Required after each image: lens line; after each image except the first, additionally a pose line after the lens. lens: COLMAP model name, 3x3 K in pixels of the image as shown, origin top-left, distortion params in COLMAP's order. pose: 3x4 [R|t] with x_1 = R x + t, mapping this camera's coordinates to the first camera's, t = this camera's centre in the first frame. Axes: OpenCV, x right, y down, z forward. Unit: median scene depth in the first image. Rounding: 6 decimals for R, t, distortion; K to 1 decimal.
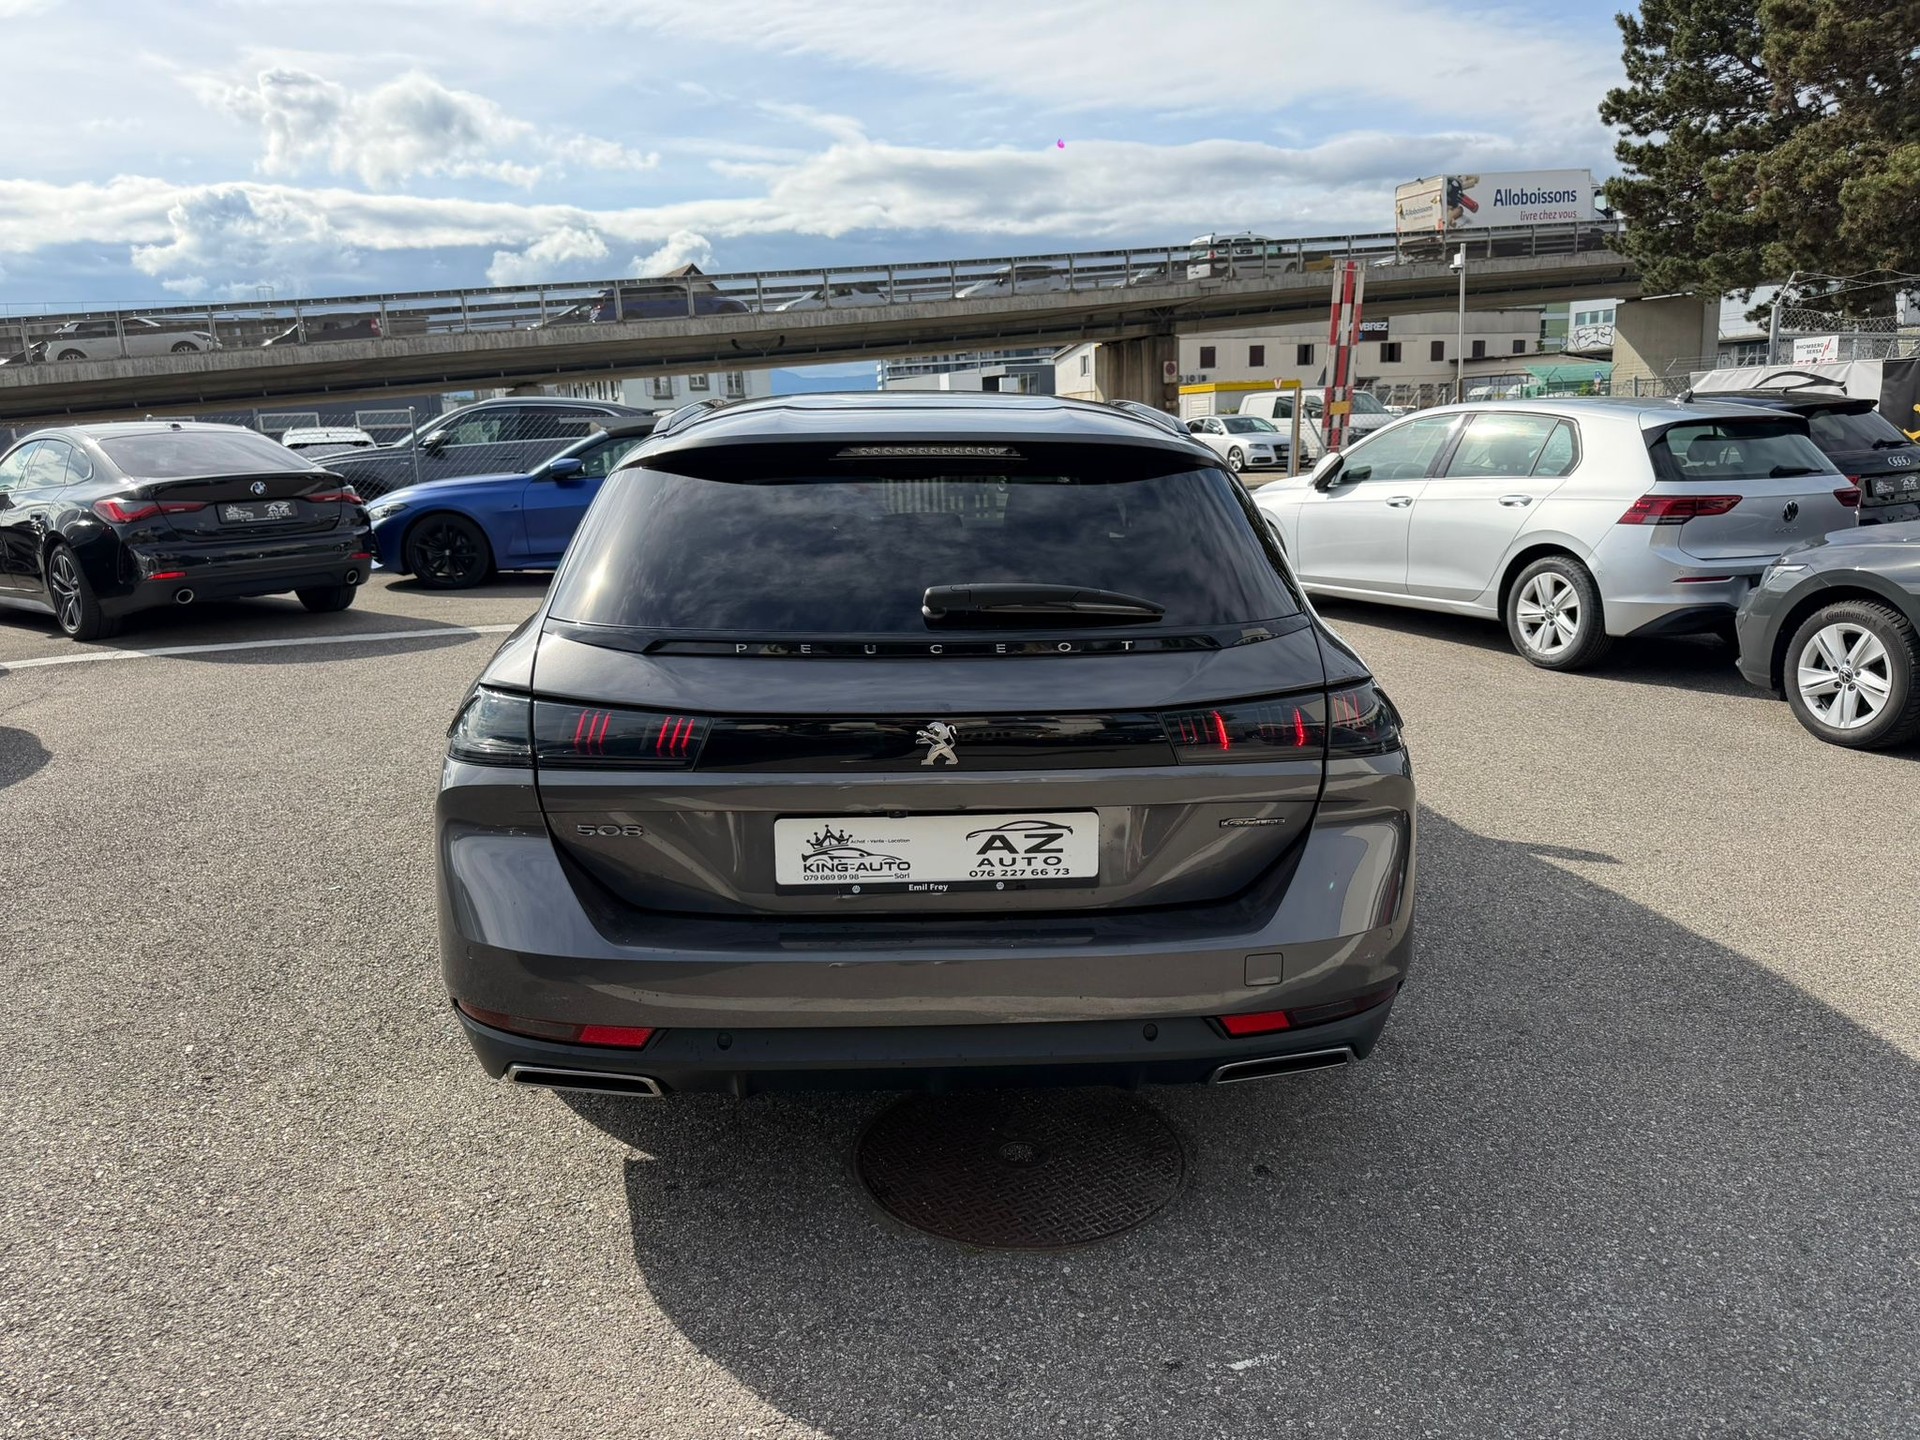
lens RADIAL K [[1400.3, 0, 962.2], [0, 1400.3, 746.1], [0, 0, 1]] dist [0.002022, -0.012284]
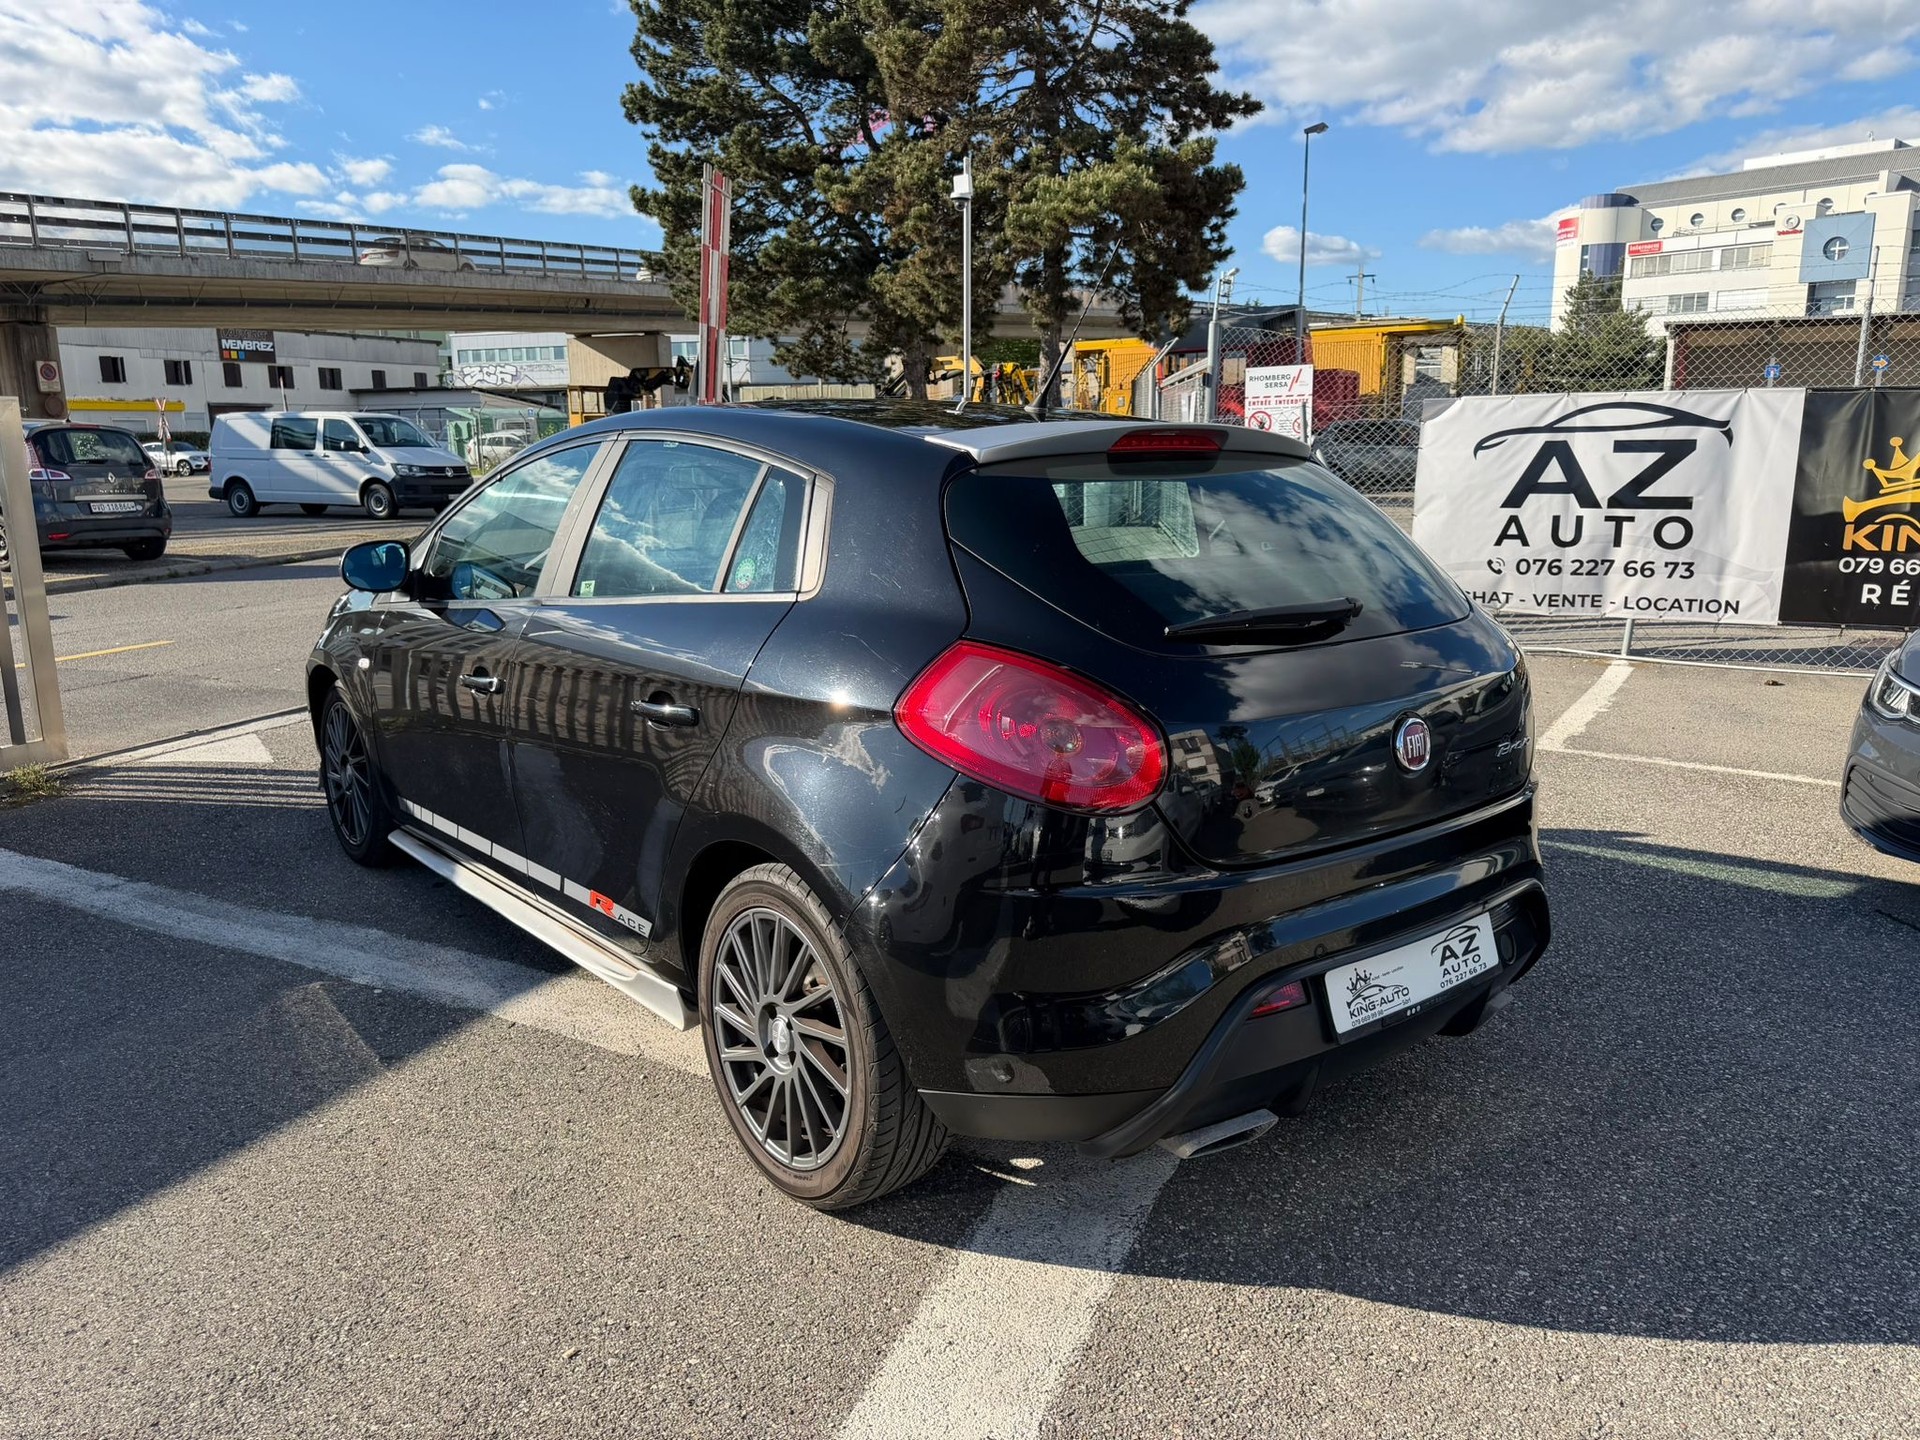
lens RADIAL K [[1381.9, 0, 936.4], [0, 1381.9, 721.3], [0, 0, 1]] dist [0.000808, -0.009588]
pose [[0.716998, -0.104772, 0.689157, -0.029221], [0.132647, 0.991082, 0.012668, -0.064127], [-0.684339, 0.082332, 0.724501, 0.284271]]
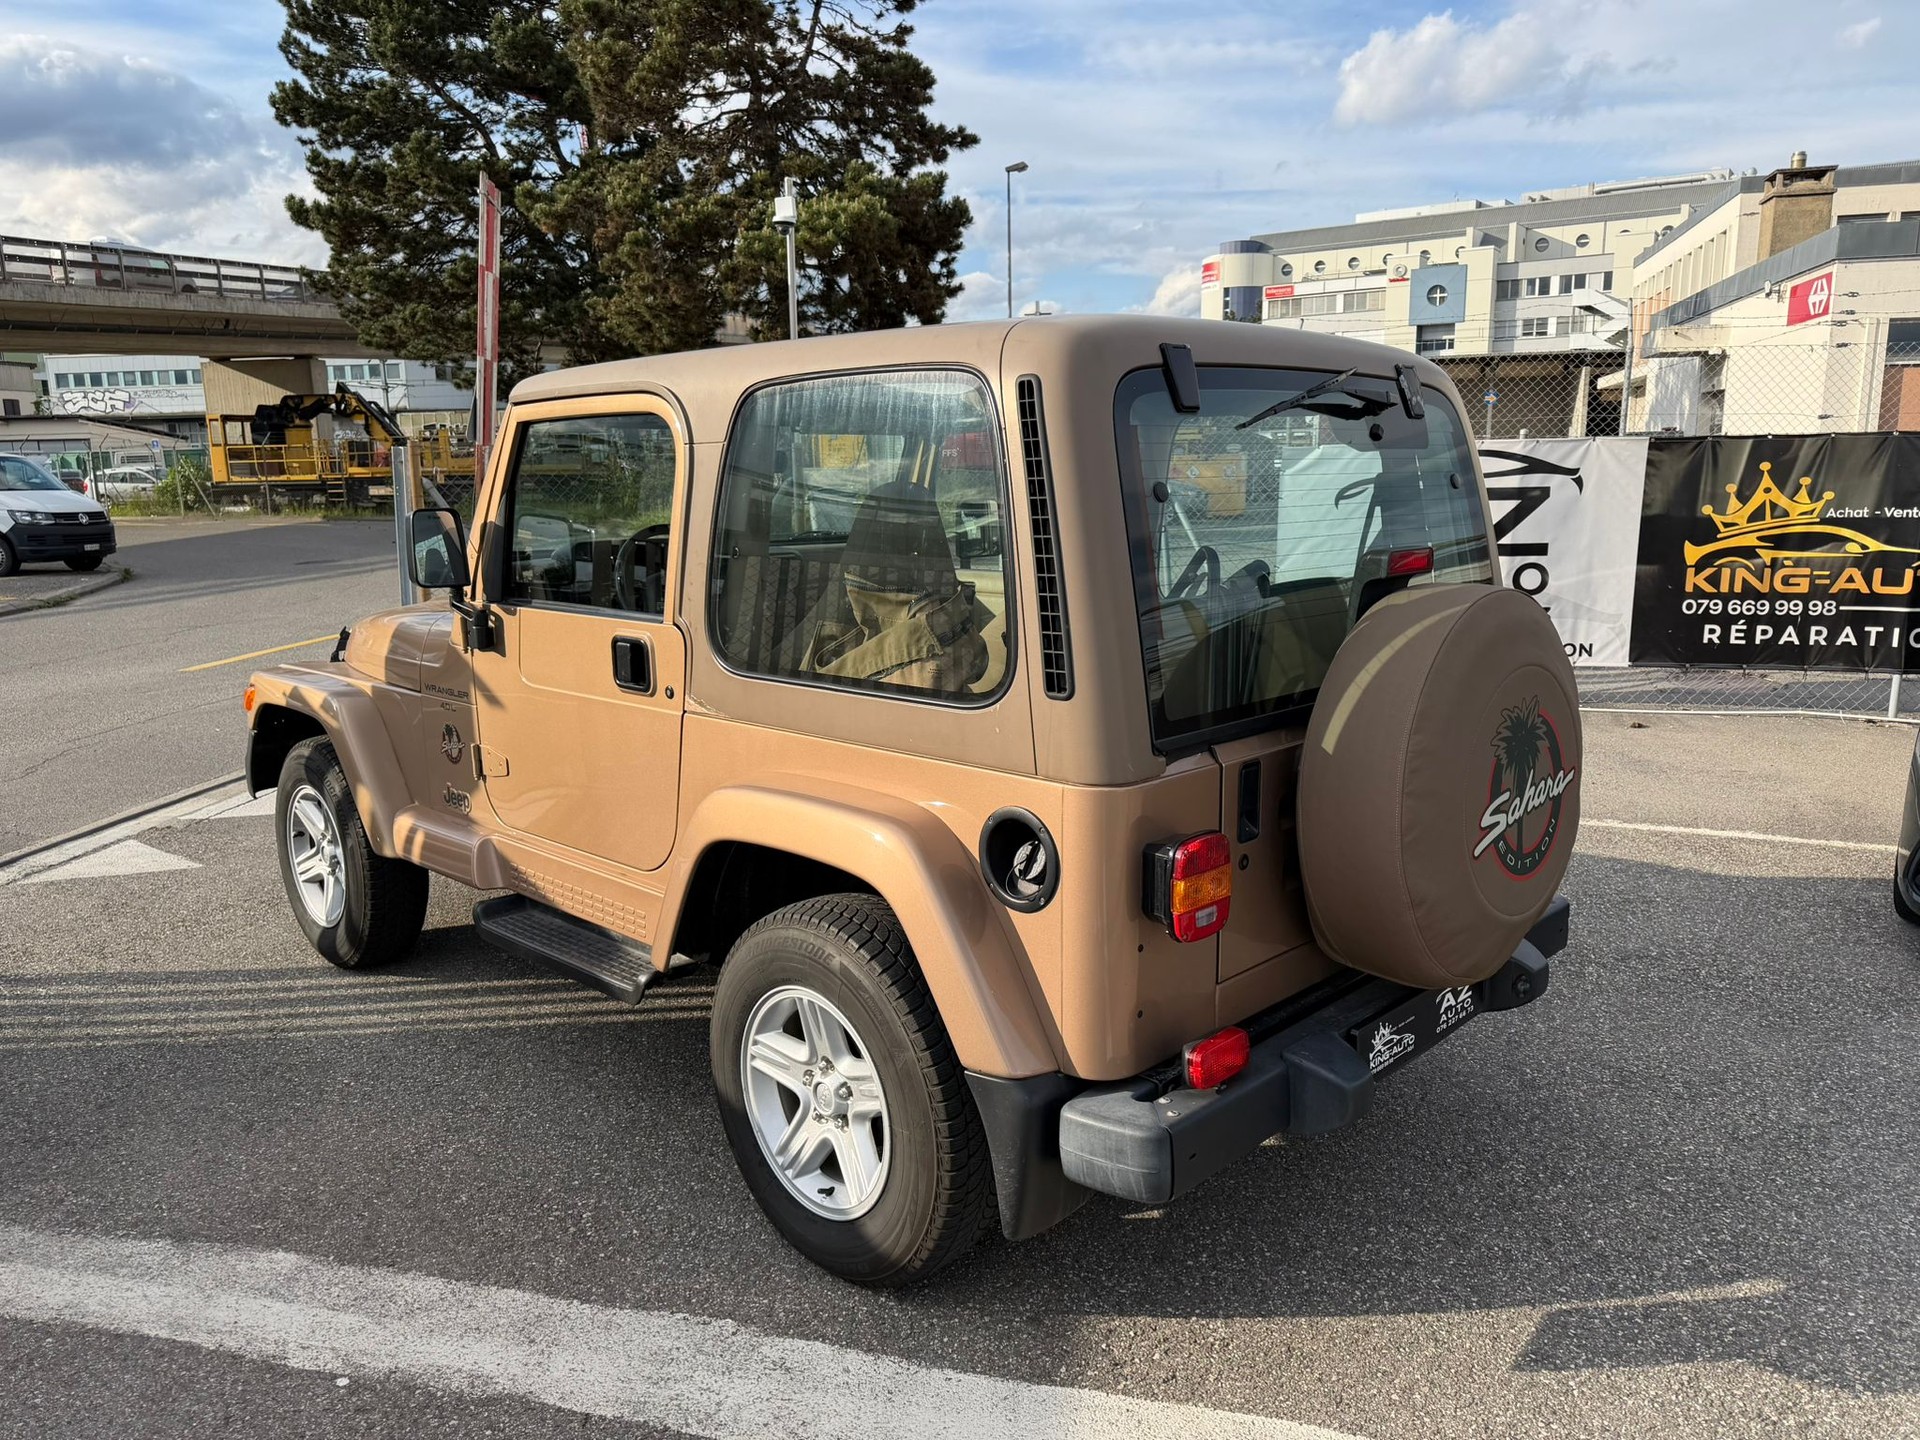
lens RADIAL K [[1383.9, 0, 960.0], [0, 1383.9, 720.0], [0, 0, 1]] dist [0.000286, -0.006462]
pose [[0.523485, -0.121684, 0.843301, -0.027733], [0.179556, 0.983277, 0.030421, -0.076840], [-0.832900, 0.135494, 0.536580, 0.322347]]
